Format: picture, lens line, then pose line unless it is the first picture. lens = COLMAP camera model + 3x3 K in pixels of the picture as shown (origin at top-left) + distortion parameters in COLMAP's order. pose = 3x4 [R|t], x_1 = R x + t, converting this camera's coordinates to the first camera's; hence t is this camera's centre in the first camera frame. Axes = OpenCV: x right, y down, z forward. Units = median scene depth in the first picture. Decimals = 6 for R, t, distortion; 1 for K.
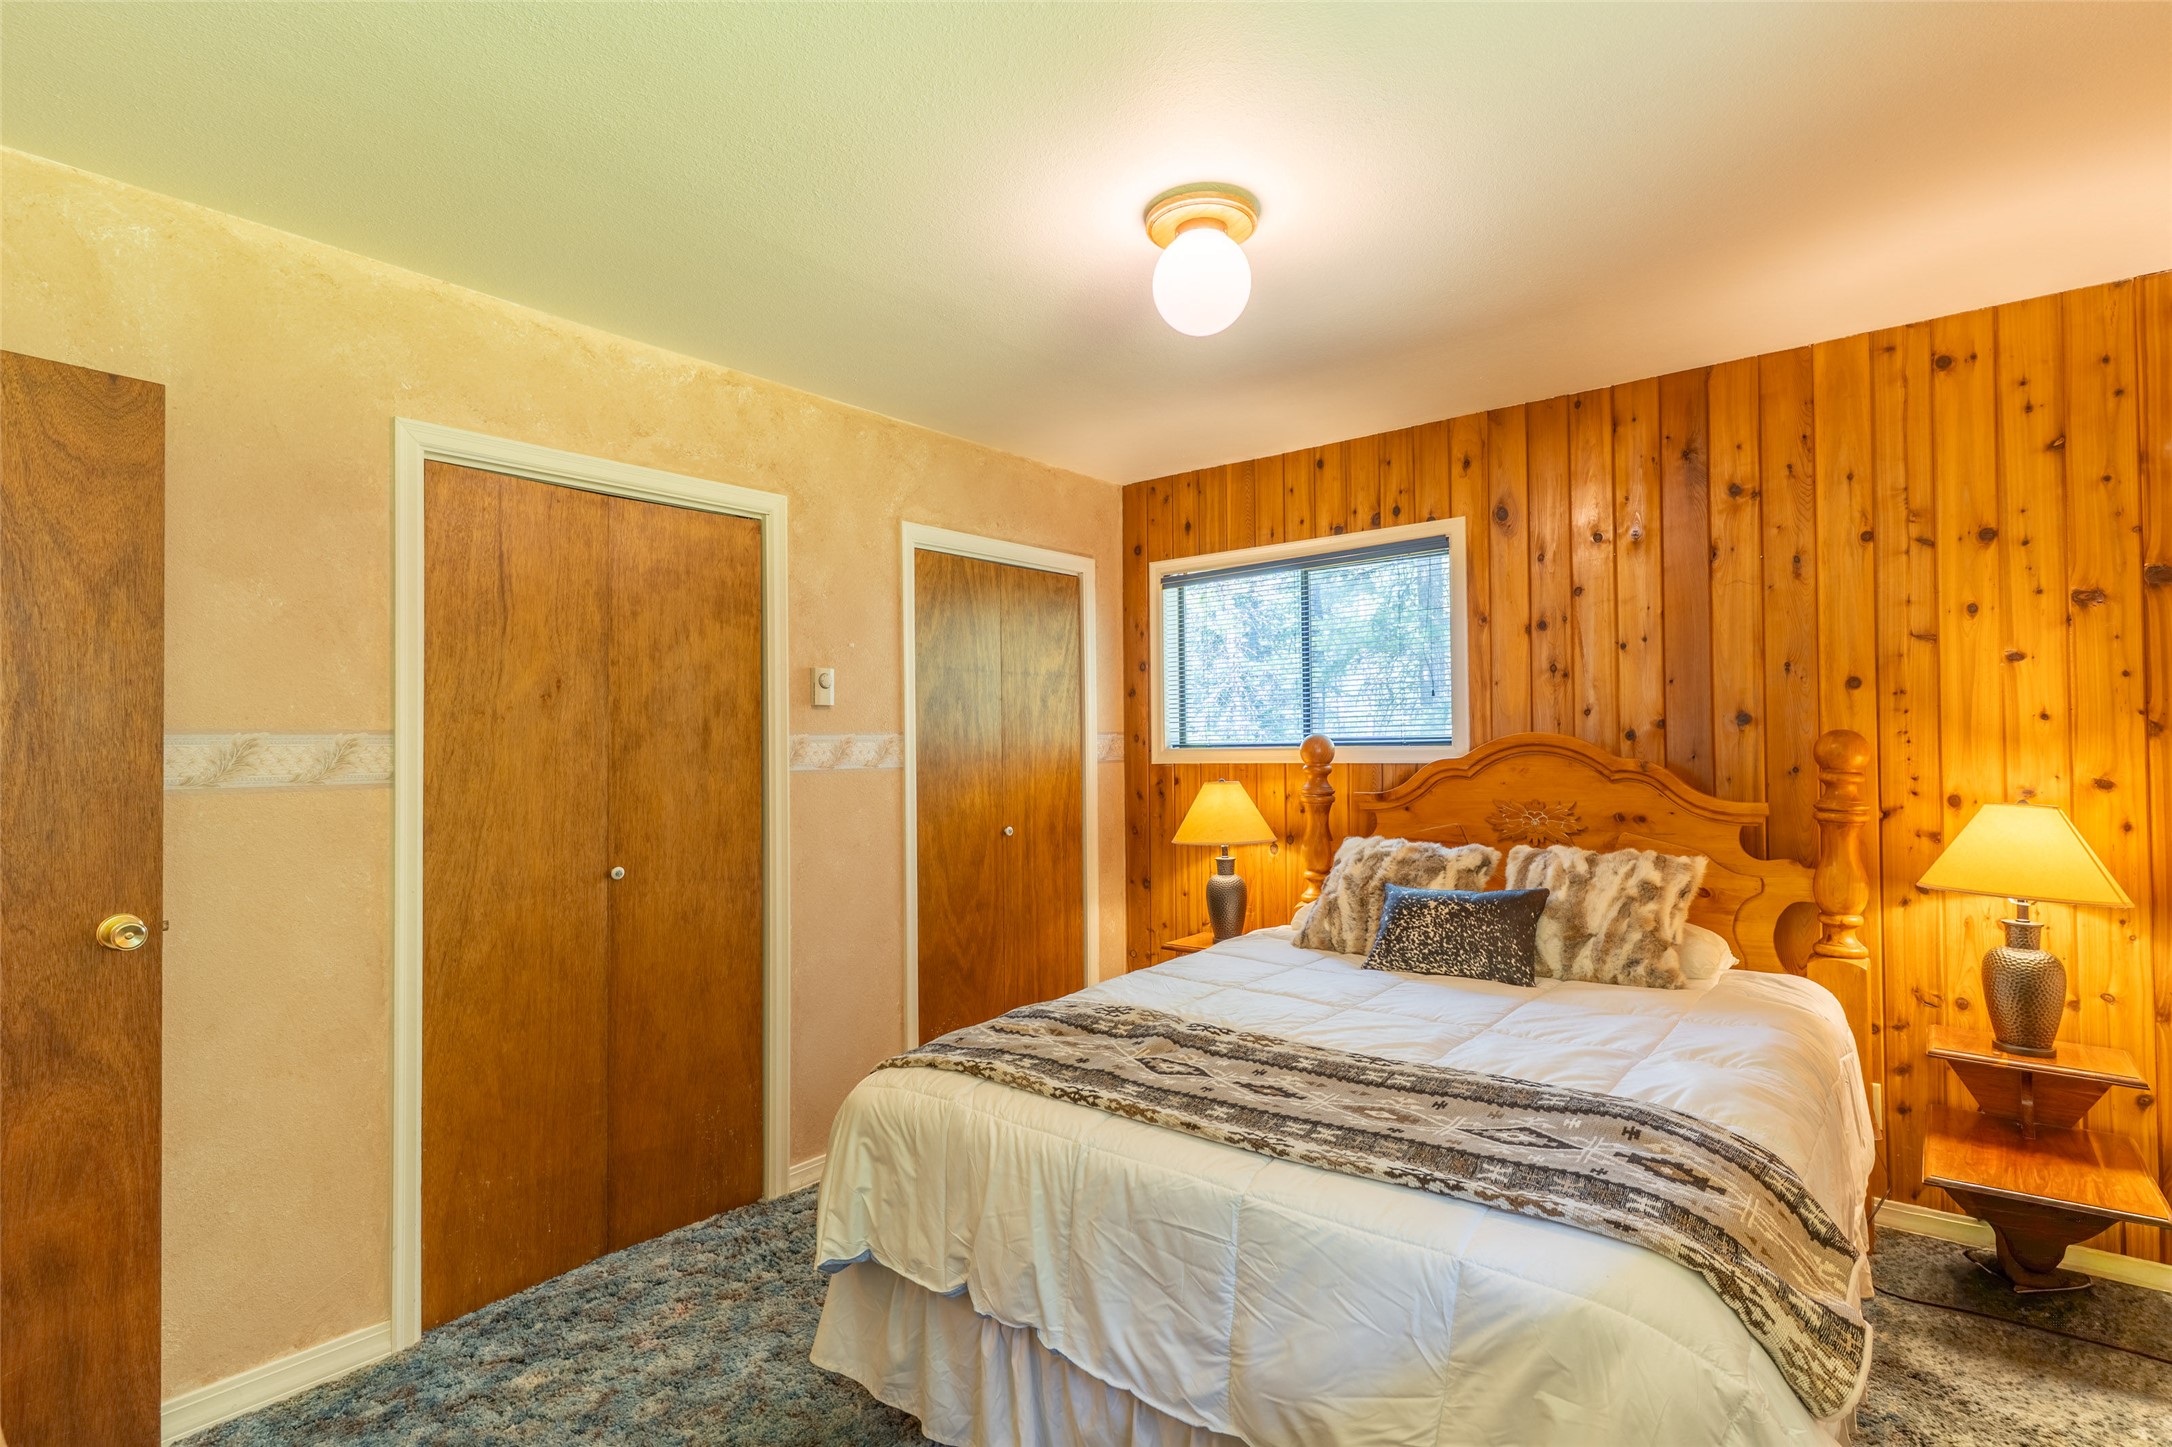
lens RADIAL K [[1038.8, 0, 1027.6], [0, 1038.8, 717.2], [0, 0, 1]] dist [-0.001253, 0.003593]
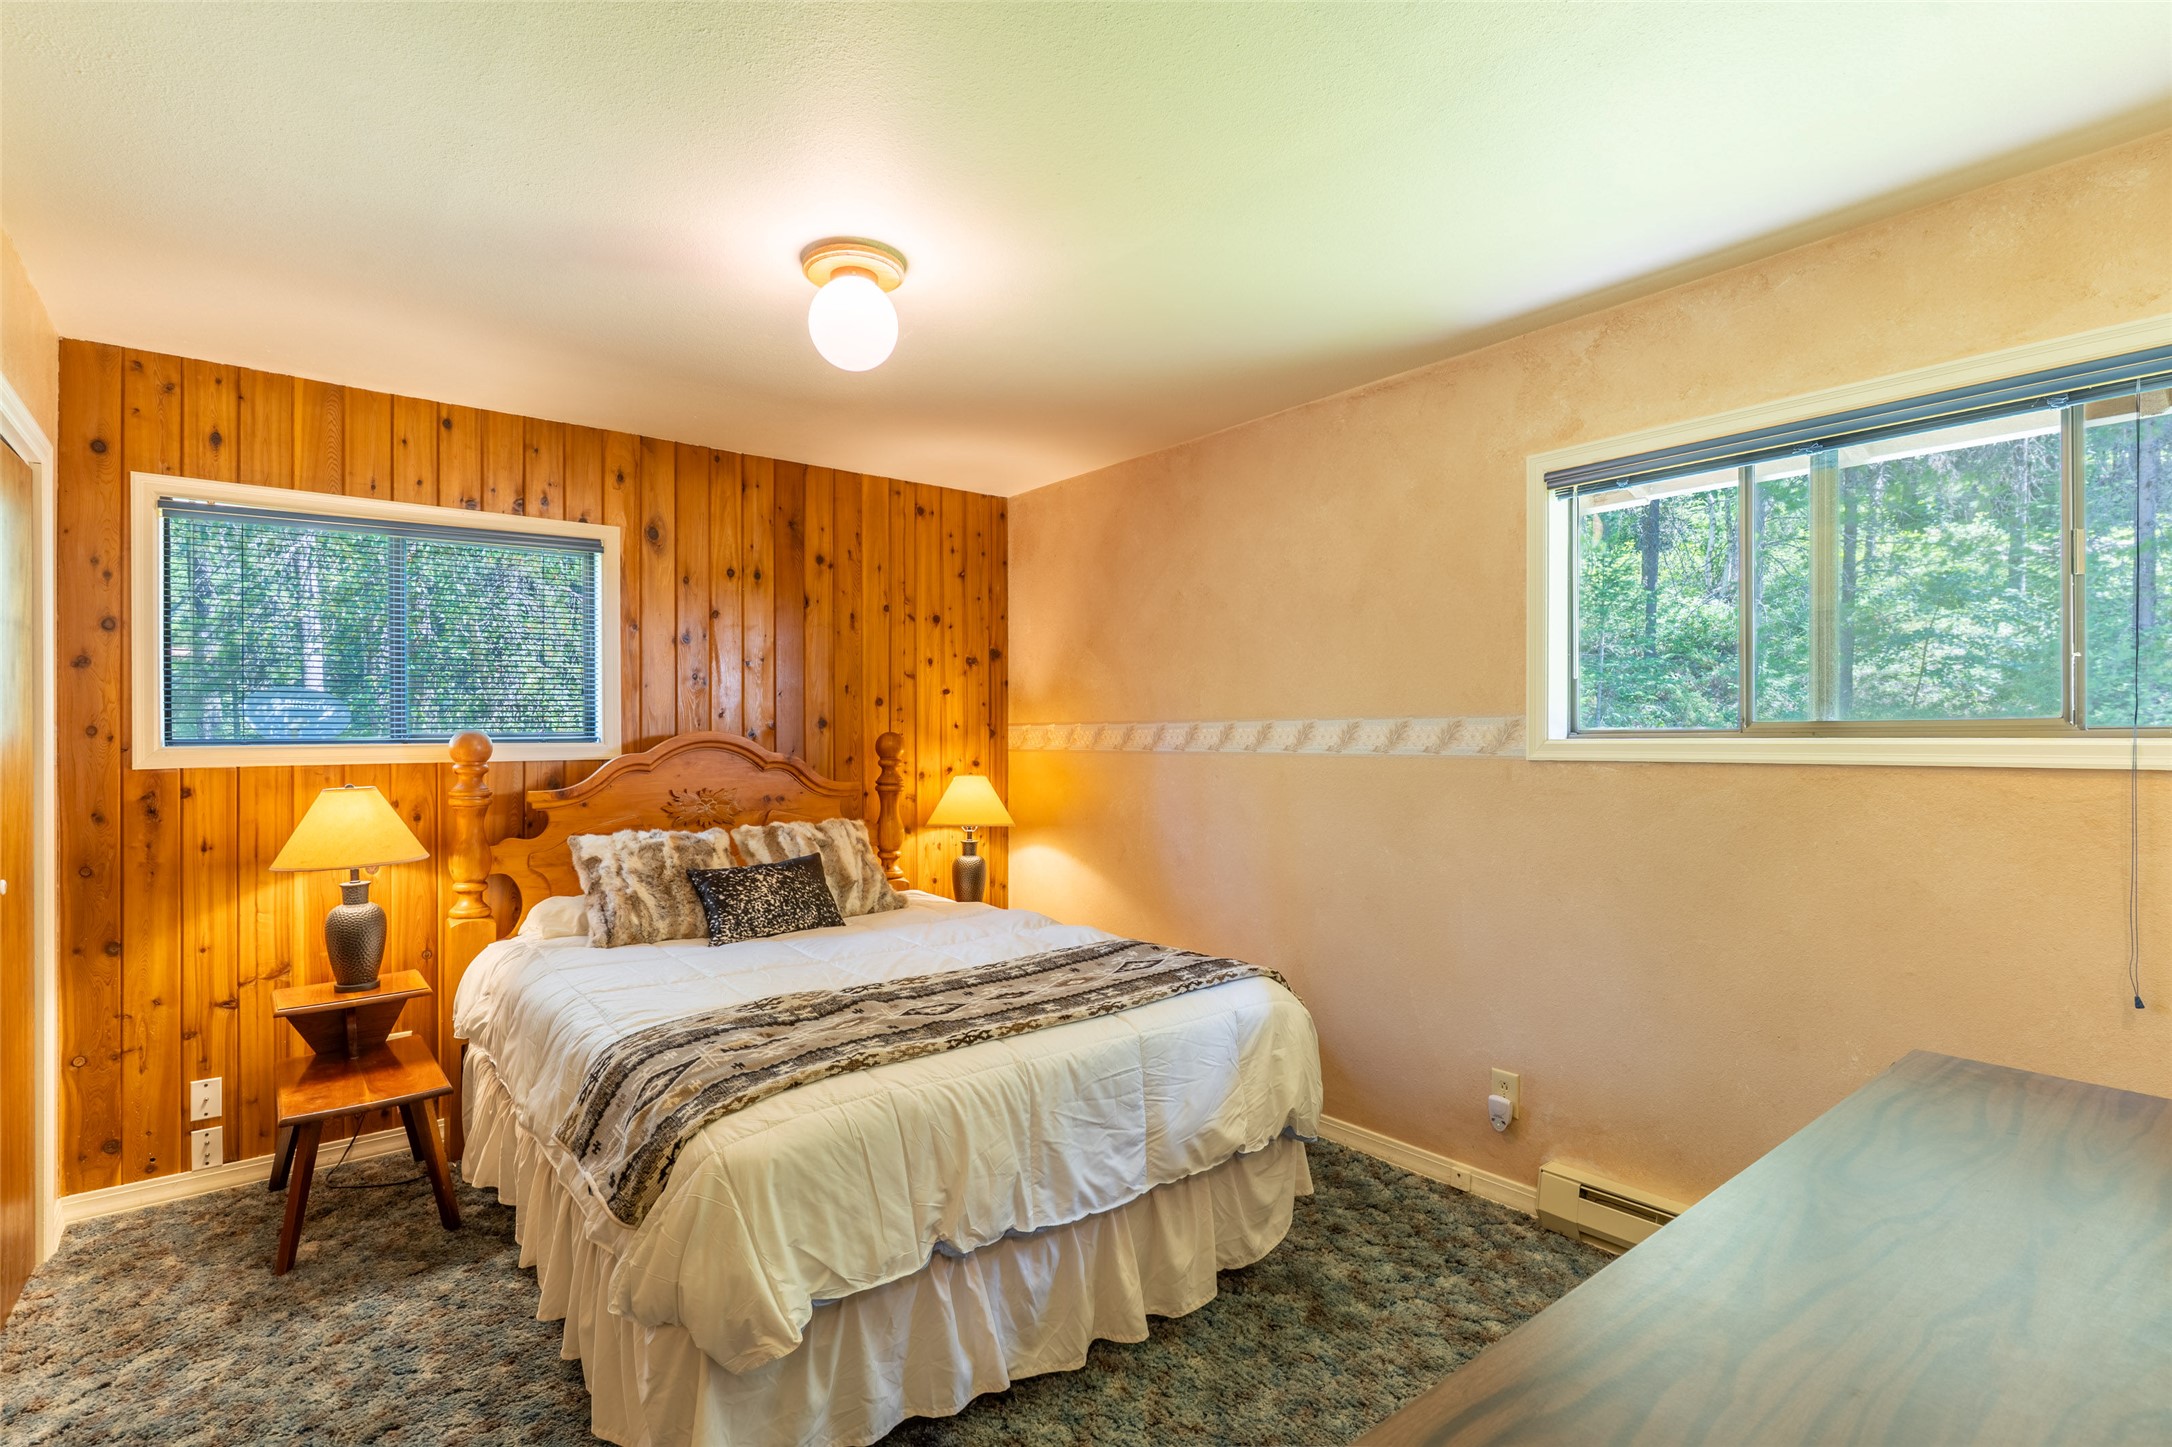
lens RADIAL K [[1038.8, 0, 1082.0], [0, 1038.8, 736.0], [0, 0, 1]] dist [-0.001253, 0.003593]
pose [[0.194951, 0.009659, 0.980765, -0.685097], [-0.023694, 0.999706, -0.005135, 0.019030], [-0.980527, -0.022238, 0.195123, 0.421129]]
